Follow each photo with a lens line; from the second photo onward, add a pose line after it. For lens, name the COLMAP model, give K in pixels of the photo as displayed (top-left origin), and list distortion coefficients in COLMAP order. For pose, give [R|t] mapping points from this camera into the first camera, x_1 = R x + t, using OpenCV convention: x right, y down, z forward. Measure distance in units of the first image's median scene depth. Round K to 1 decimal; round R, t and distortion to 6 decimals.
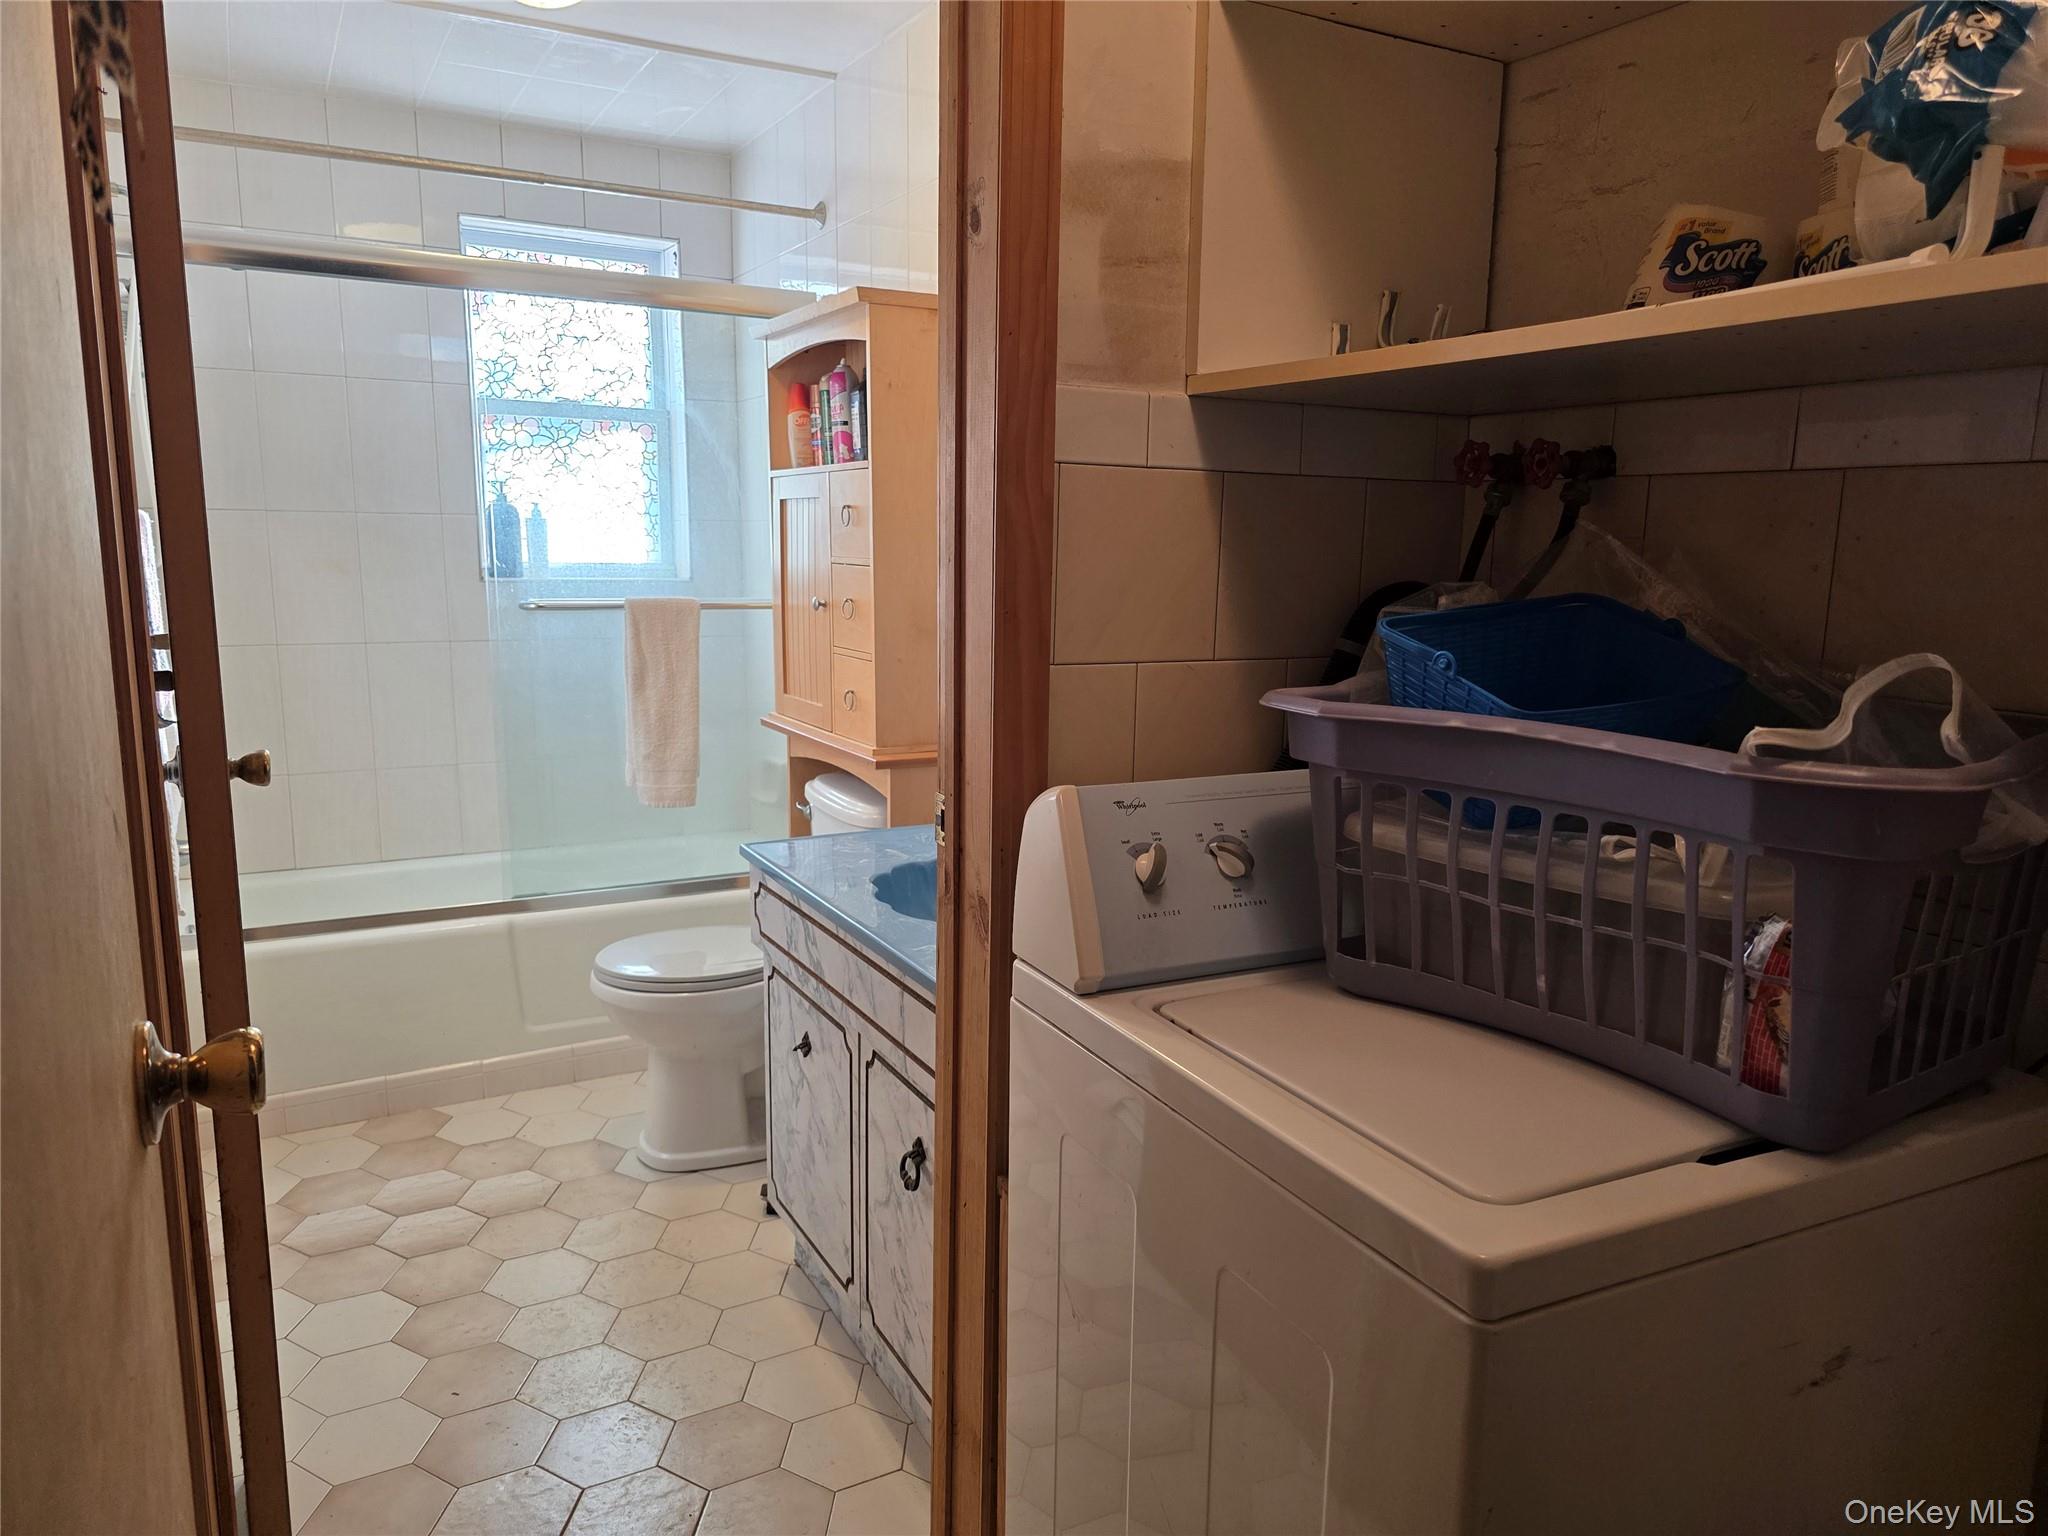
lens RADIAL K [[1375.9, 0, 1031.8], [0, 1375.9, 795.6], [0, 0, 1]] dist [0.008377, 0.001517]
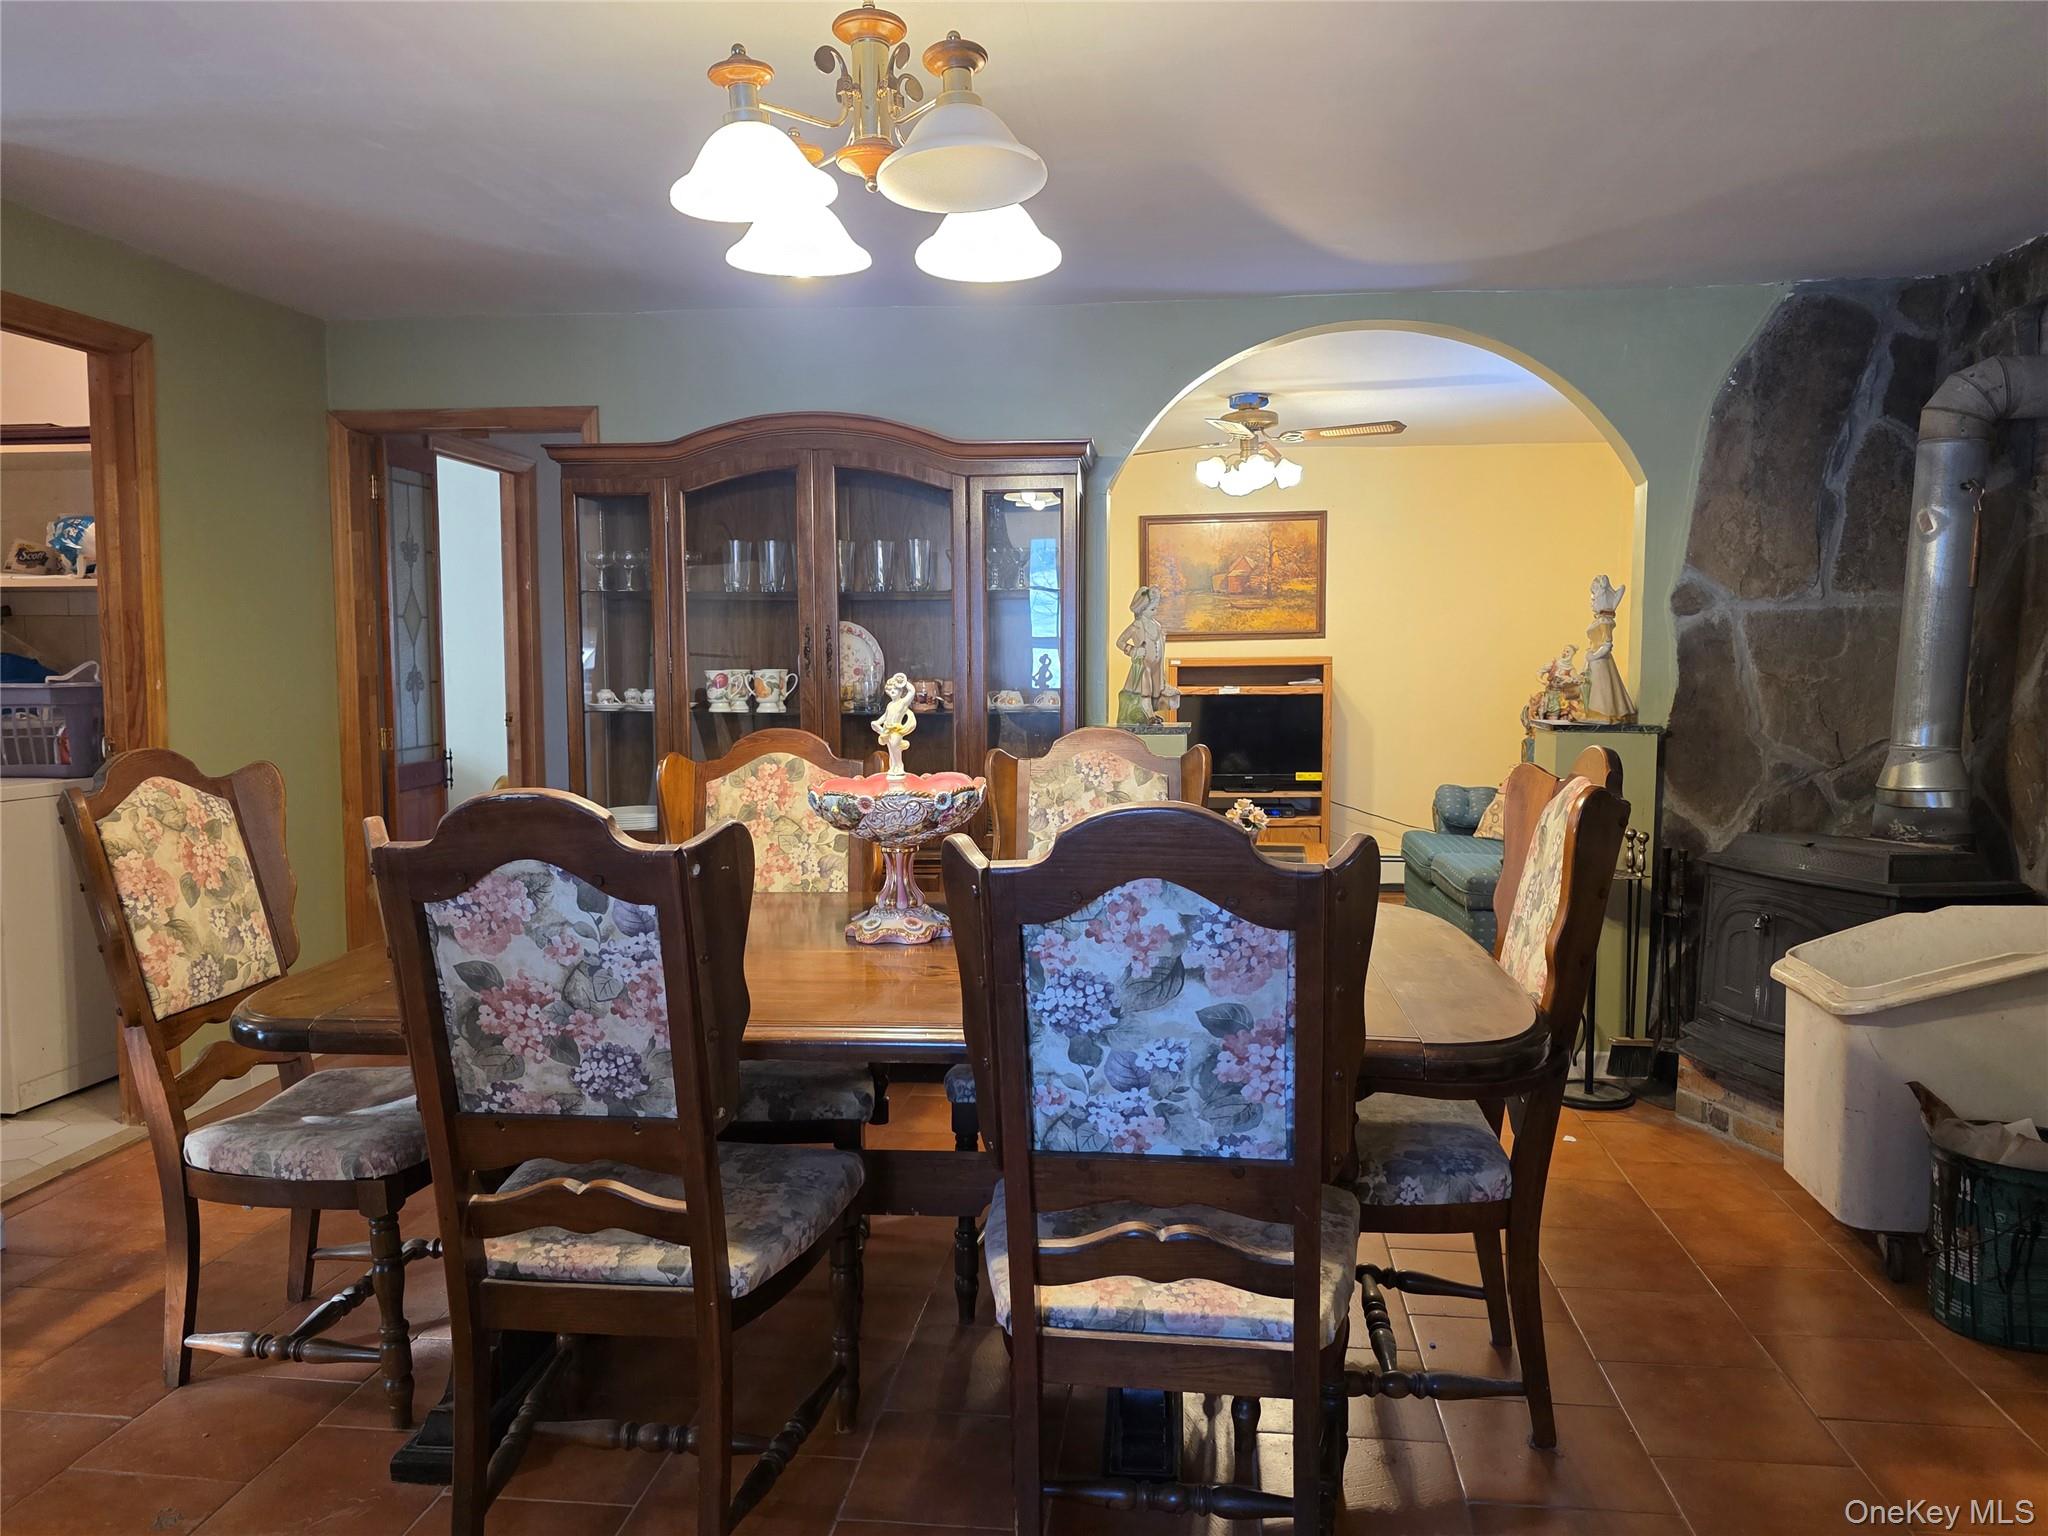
lens RADIAL K [[1451.6, 0, 1024.0], [0, 1451.6, 768.0], [0, 0, 1]] dist [0.006160, 0.001499]
pose [[0.572059, -0.077988, 0.816496, -1.351905], [0.157339, 0.987416, -0.015923, 0.716400], [-0.804980, 0.137576, 0.577131, -3.712975]]
